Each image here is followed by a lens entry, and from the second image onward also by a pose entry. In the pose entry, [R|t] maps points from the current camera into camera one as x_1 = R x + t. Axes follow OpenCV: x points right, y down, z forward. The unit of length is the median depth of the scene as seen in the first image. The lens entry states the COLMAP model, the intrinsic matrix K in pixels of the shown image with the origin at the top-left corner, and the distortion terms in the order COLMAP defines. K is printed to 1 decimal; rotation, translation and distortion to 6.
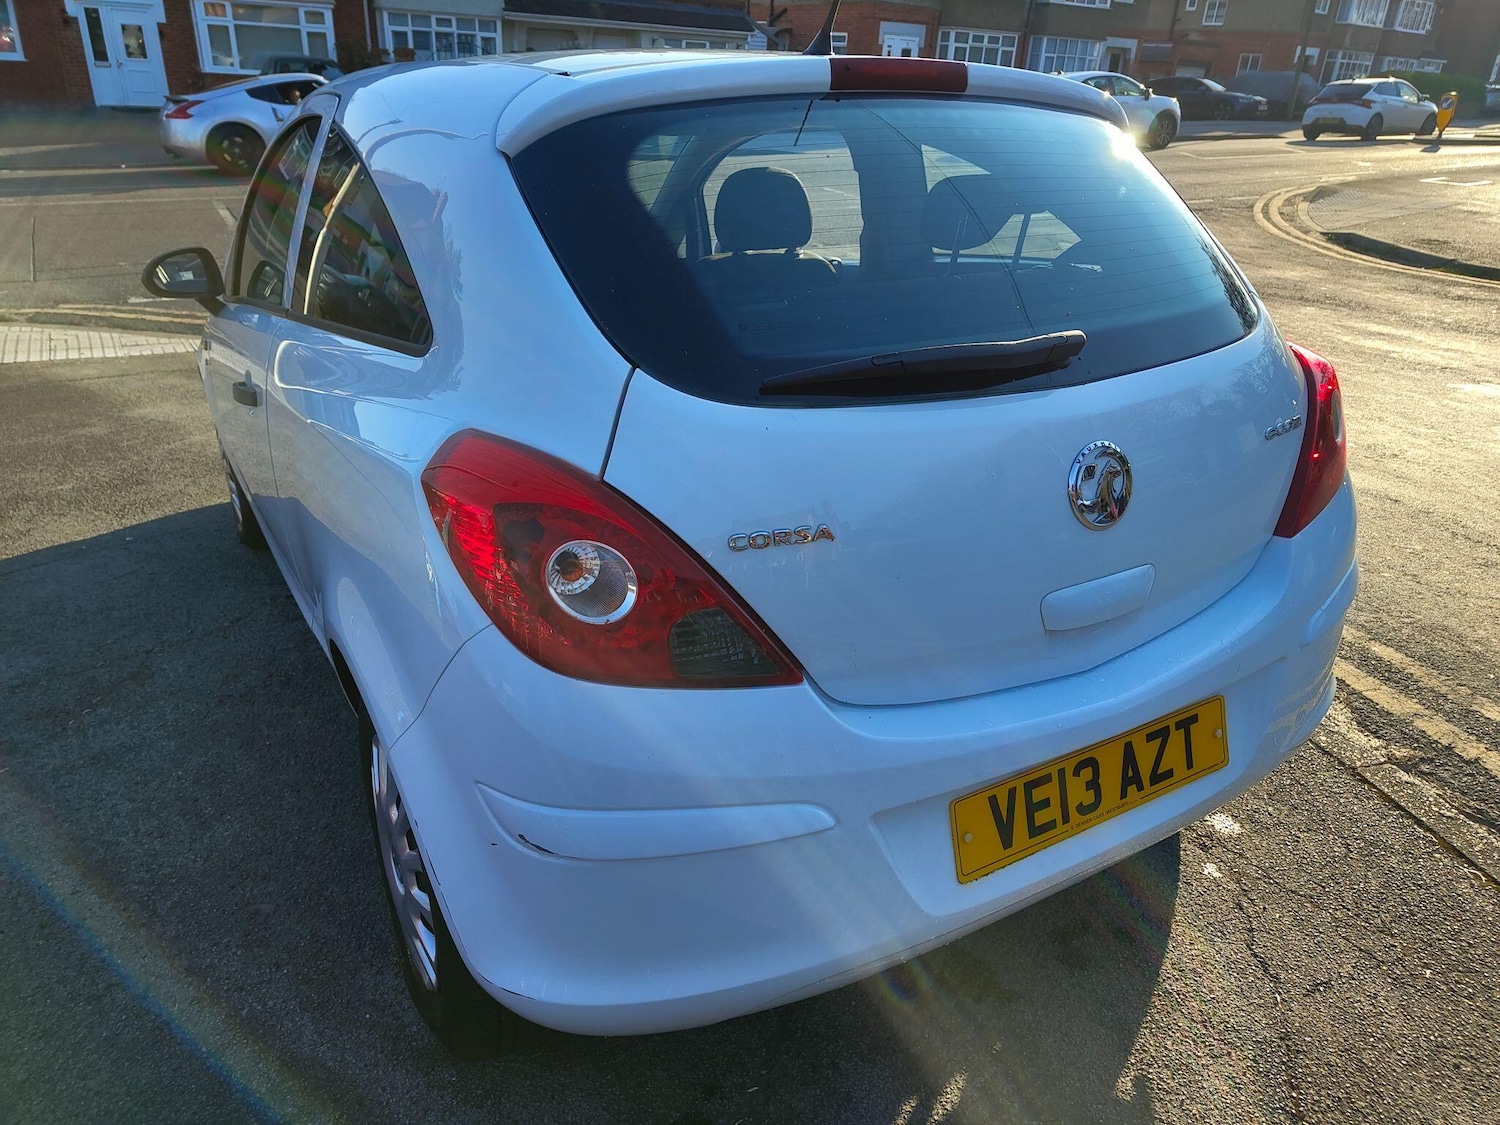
lens RADIAL K [[1015.0, 0, 761.1], [0, 1015.0, 568.1], [0, 0, 1]] dist [0.011373, 0.000311]
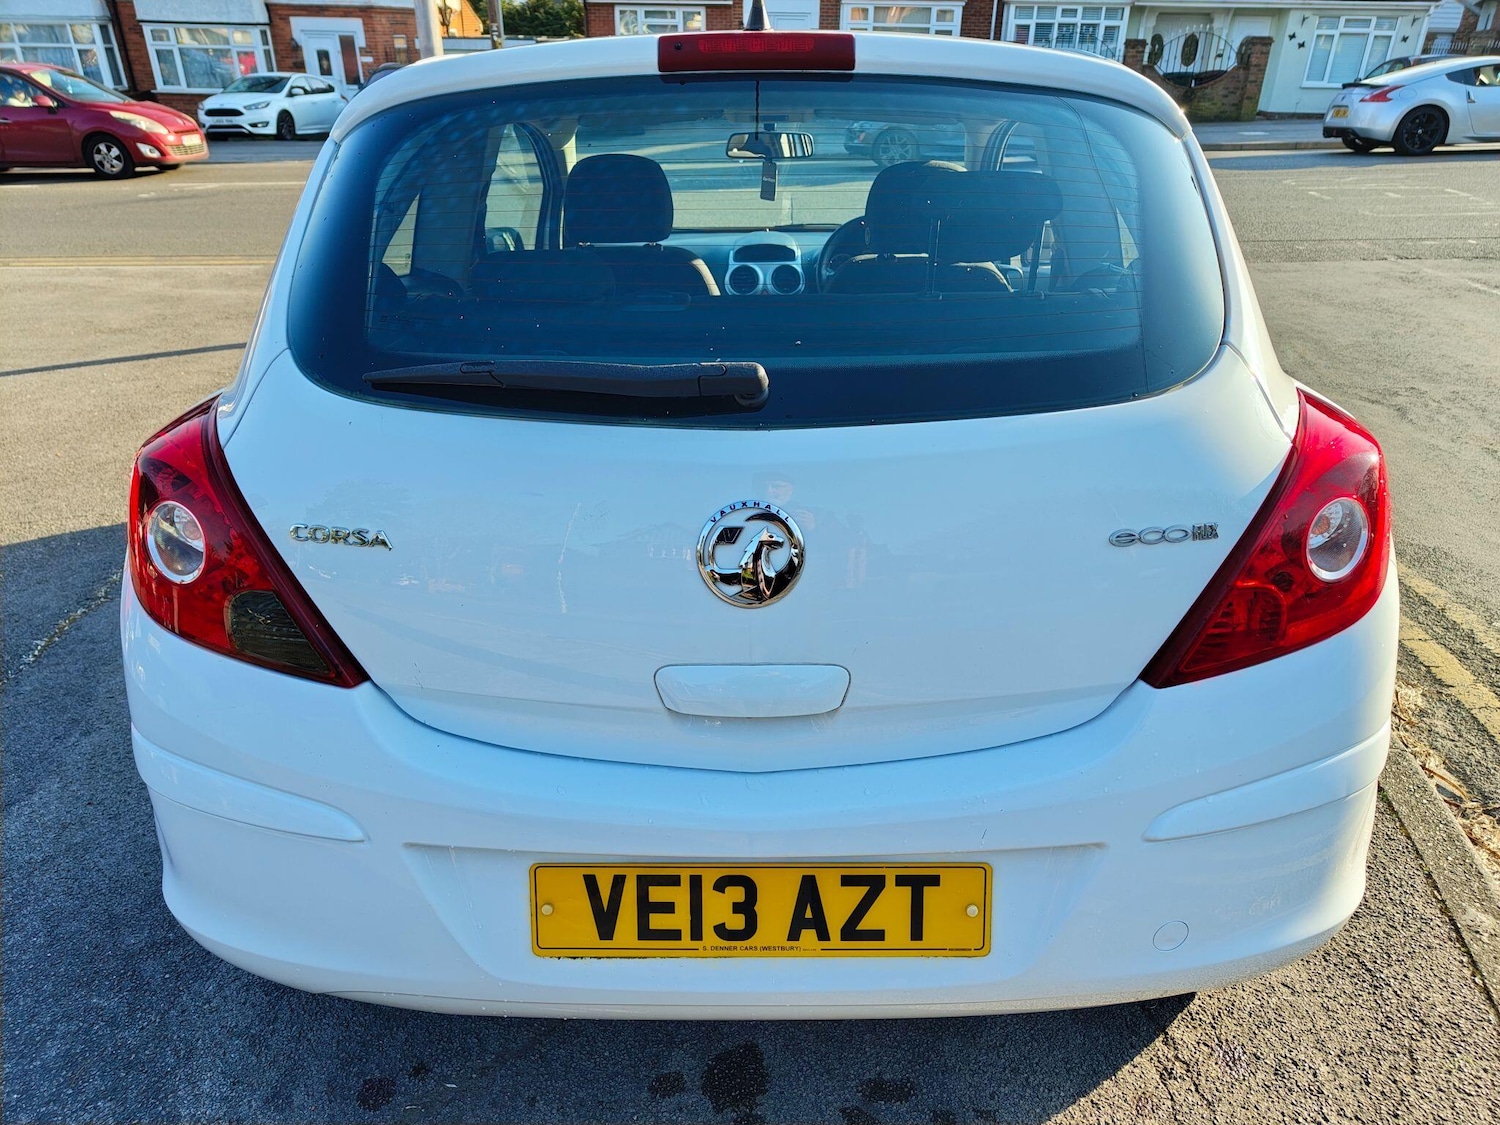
lens RADIAL K [[1023.1, 0, 776.3], [0, 1023.1, 588.6], [0, 0, 1]] dist [0.007810, -0.001937]
pose [[0.858044, 0.207757, -0.469679, 0.574218], [-0.198268, 0.977628, 0.070232, -0.089644], [0.473762, 0.032860, 0.880039, 0.222347]]
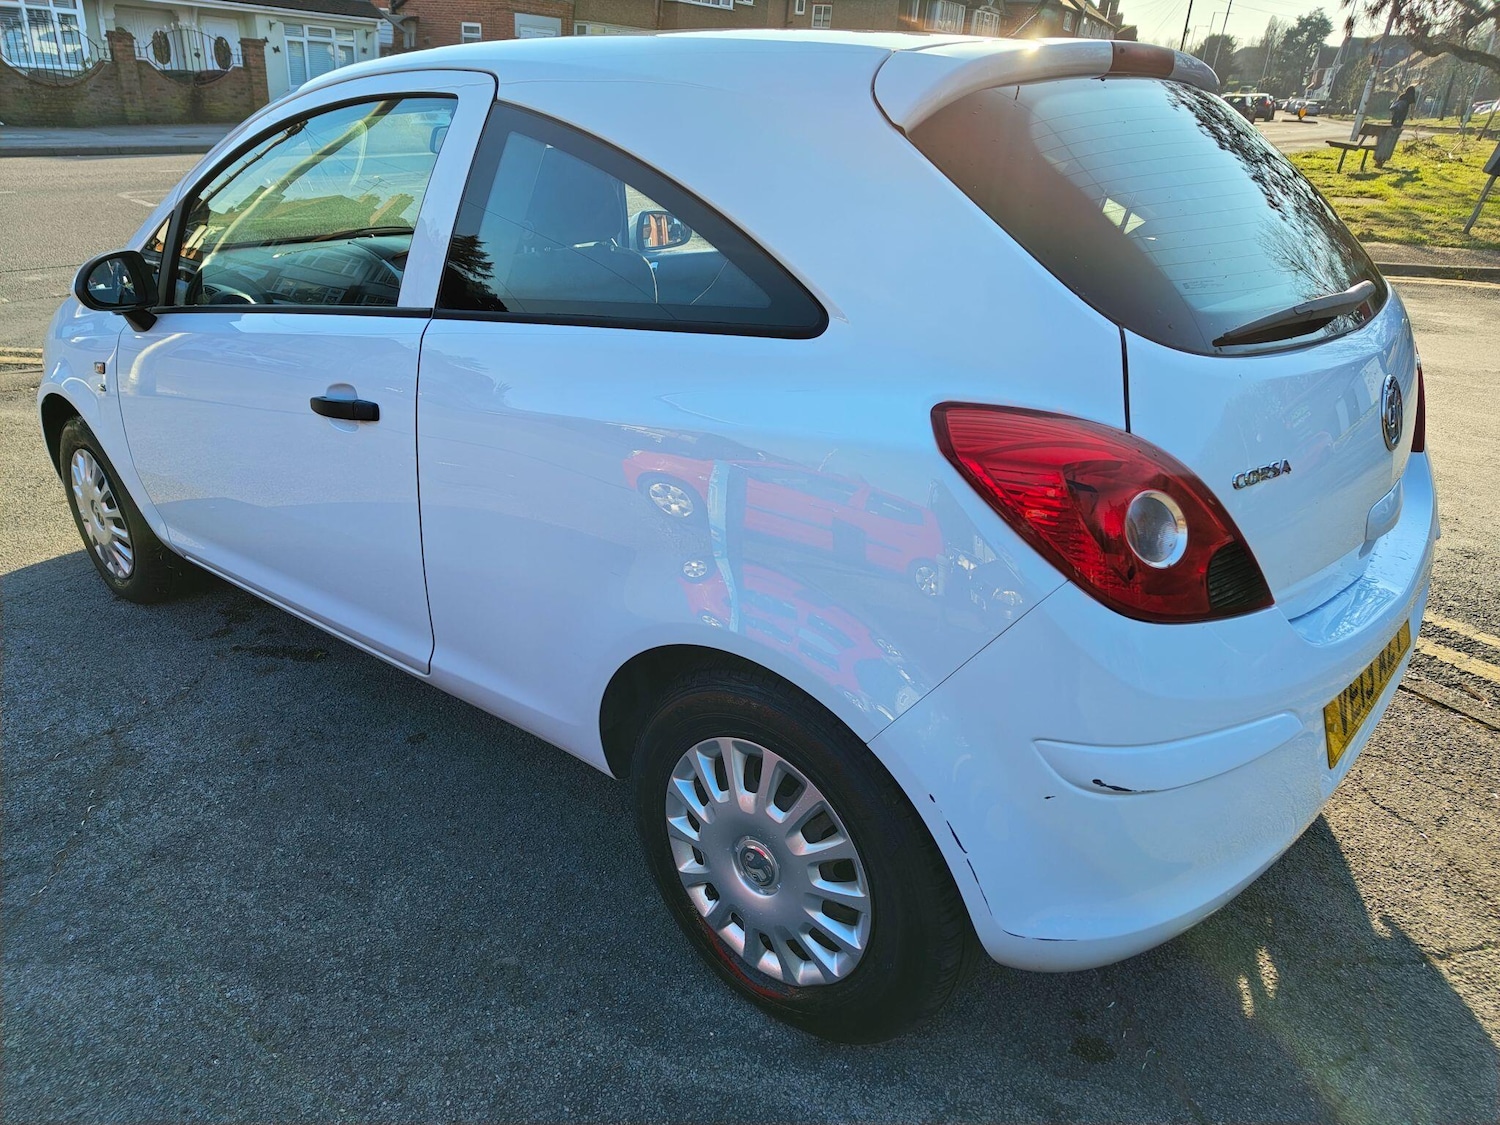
lens RADIAL K [[1016.9, 0, 740.9], [0, 1016.9, 577.9], [0, 0, 1]] dist [0.014649, -0.003192]
pose [[0.951661, -0.121787, 0.281975, -0.567090], [0.118791, 0.992531, 0.027763, -0.010649], [-0.283250, 0.007075, 0.959020, 0.065888]]
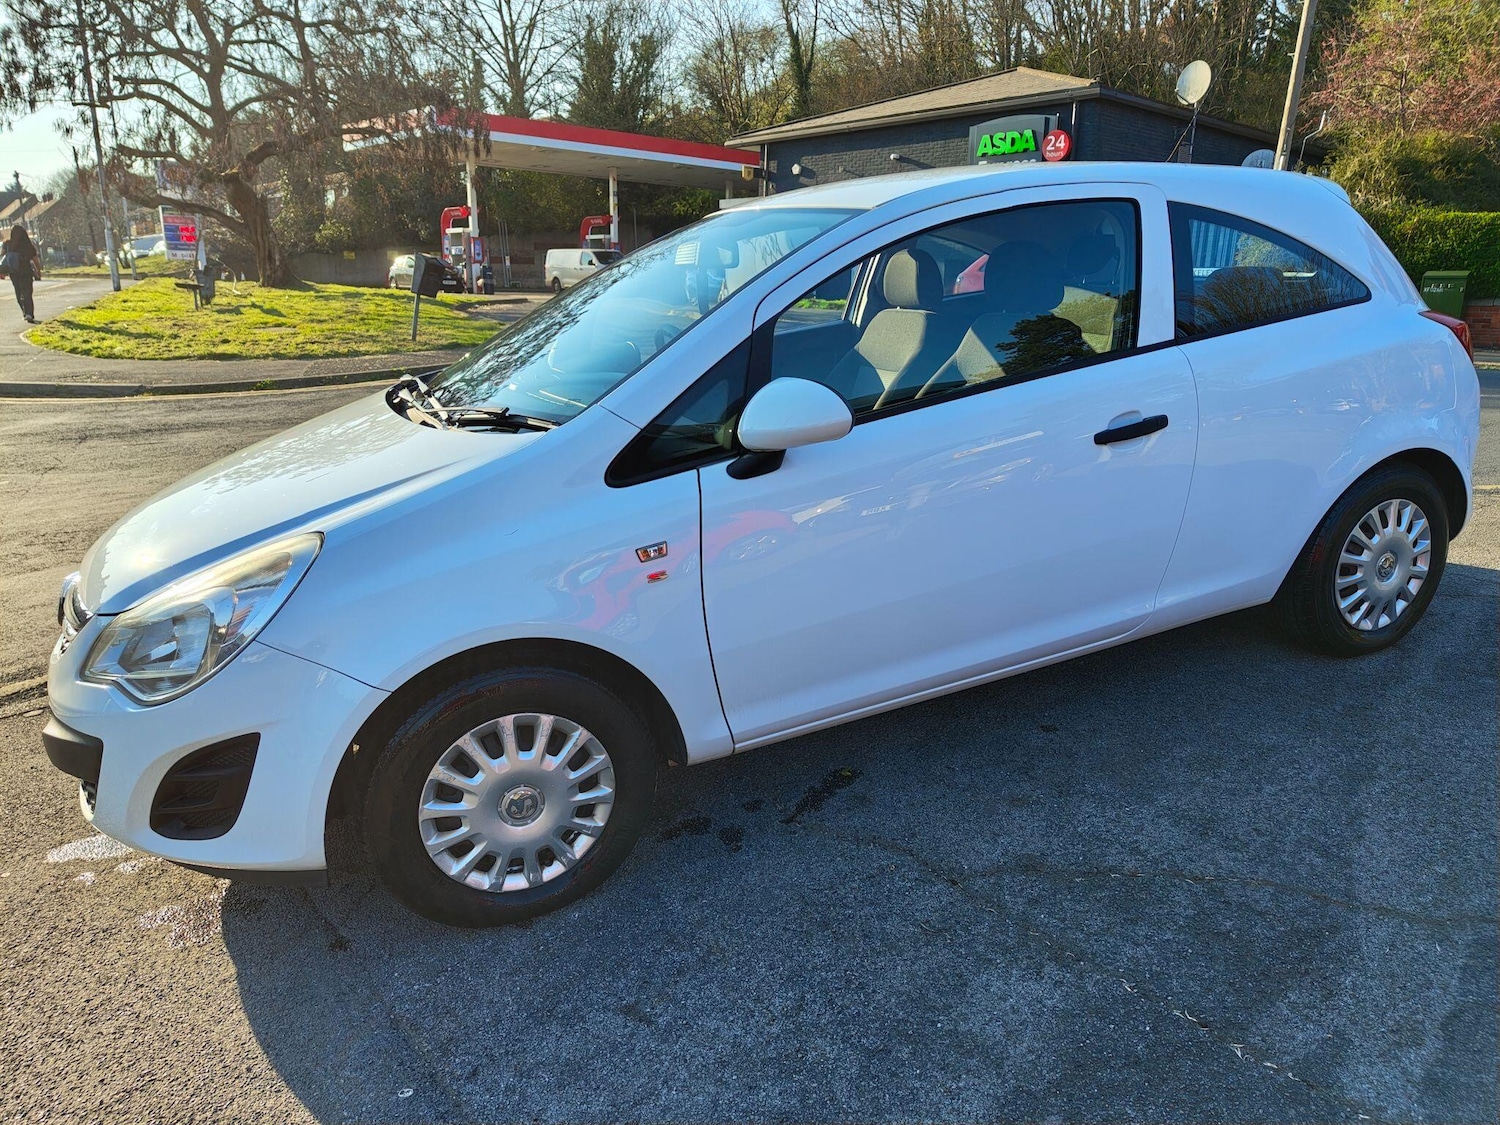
lens RADIAL K [[1014.4, 0, 759.9], [0, 1014.4, 579.1], [0, 0, 1]] dist [0.014330, -0.002278]
pose [[0.138467, -0.319646, 0.937365, -2.187852], [0.436439, 0.869316, 0.231971, -0.625981], [-0.889015, 0.376982, 0.259878, 1.507474]]
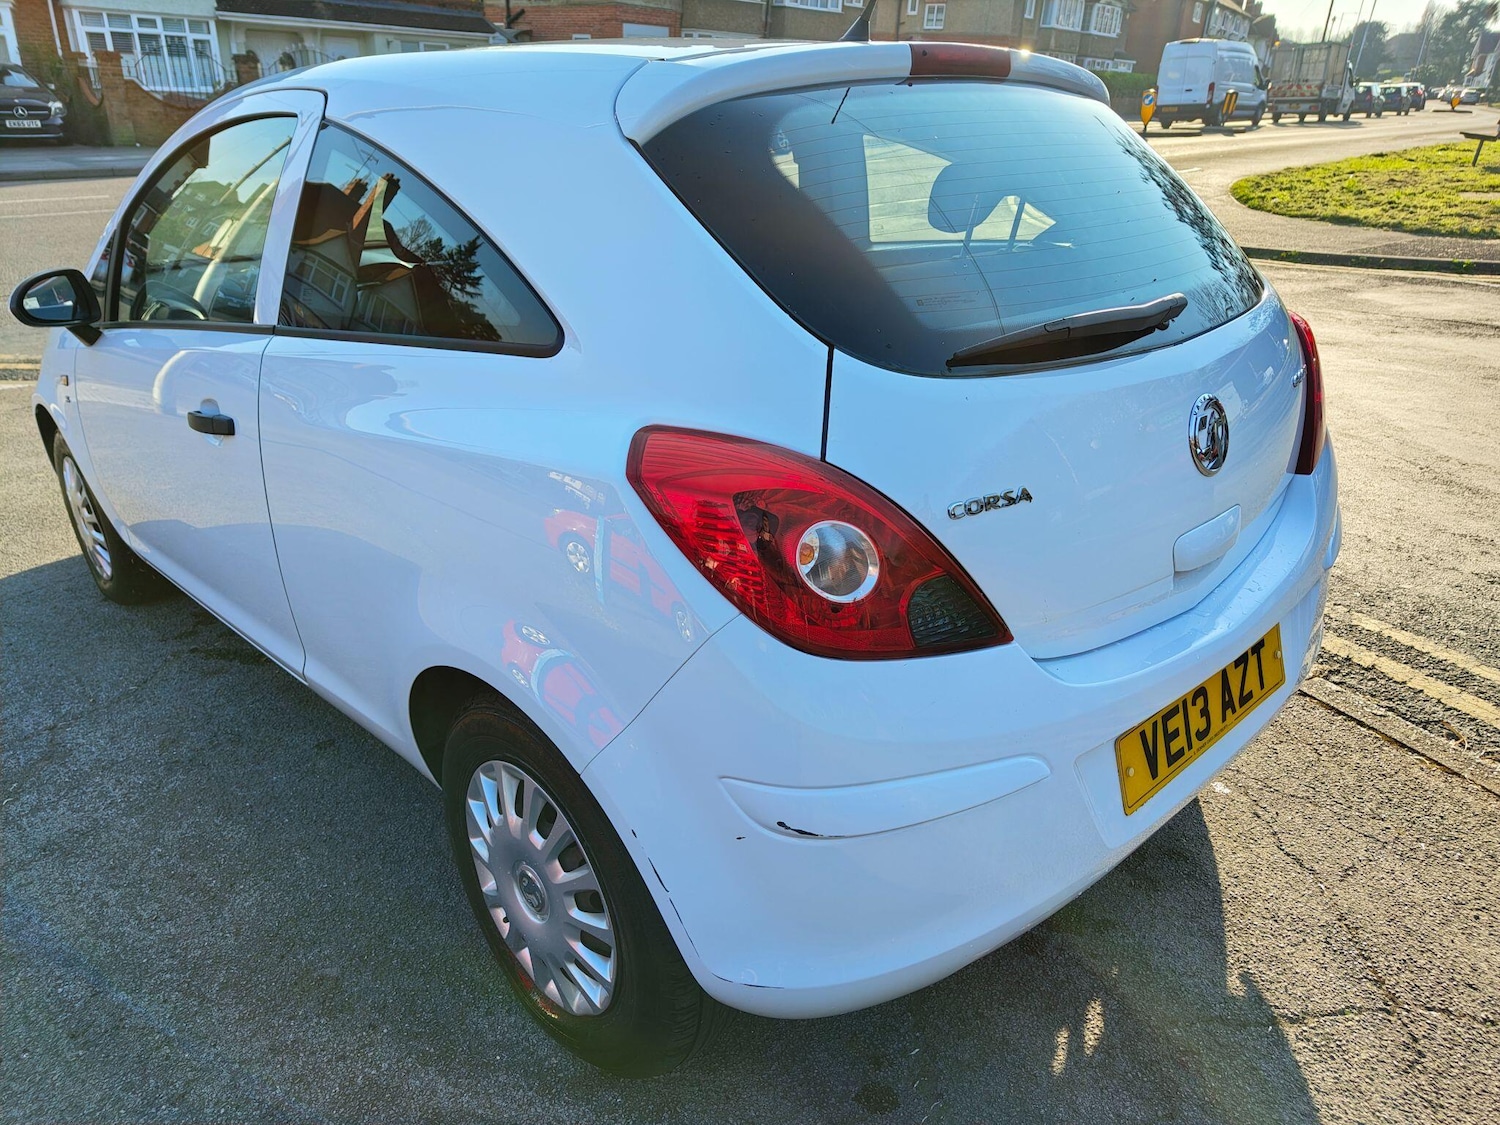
lens RADIAL K [[1019.1, 0, 749.3], [0, 1019.1, 582.5], [0, 0, 1]] dist [0.011962, -0.002296]
pose [[0.976089, -0.104044, 0.190854, -0.287328], [0.102648, 0.994569, 0.017213, 0.005368], [-0.191609, 0.002789, 0.981467, 0.016184]]
